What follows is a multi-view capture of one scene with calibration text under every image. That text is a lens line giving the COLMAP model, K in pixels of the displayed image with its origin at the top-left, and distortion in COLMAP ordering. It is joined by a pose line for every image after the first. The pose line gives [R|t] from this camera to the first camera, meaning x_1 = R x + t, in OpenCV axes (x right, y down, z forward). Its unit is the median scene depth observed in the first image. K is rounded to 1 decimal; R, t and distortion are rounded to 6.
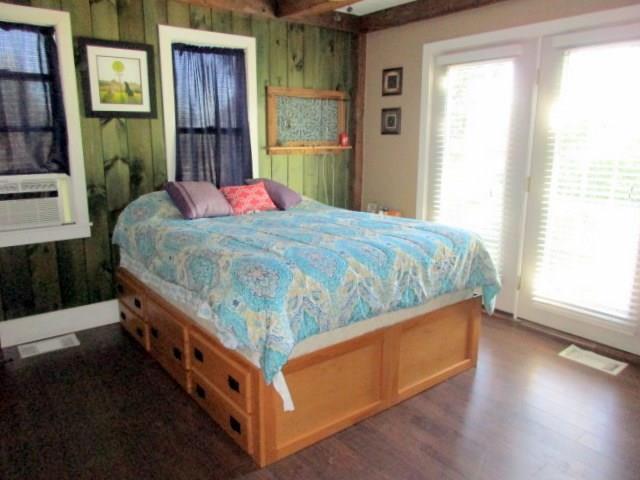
lens RADIAL K [[473.4, 0, 321.6], [0, 473.4, 240.4], [0, 0, 1]] dist [-0.031563, 0.014626]
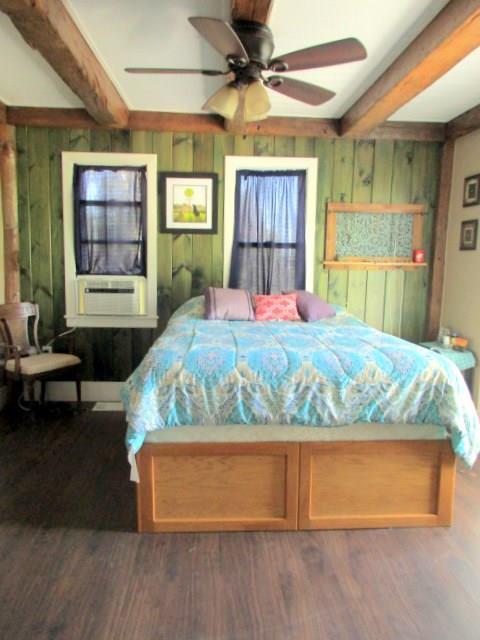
lens RADIAL K [[473.4, 0, 244.0], [0, 473.4, 323.0], [0, 0, 1]] dist [-0.031563, 0.014626]
pose [[0.823670, 0.091177, -0.559692, 0.402696], [-0.133671, 0.990394, -0.035376, -0.006593], [0.551090, 0.103952, 0.827946, 0.086623]]
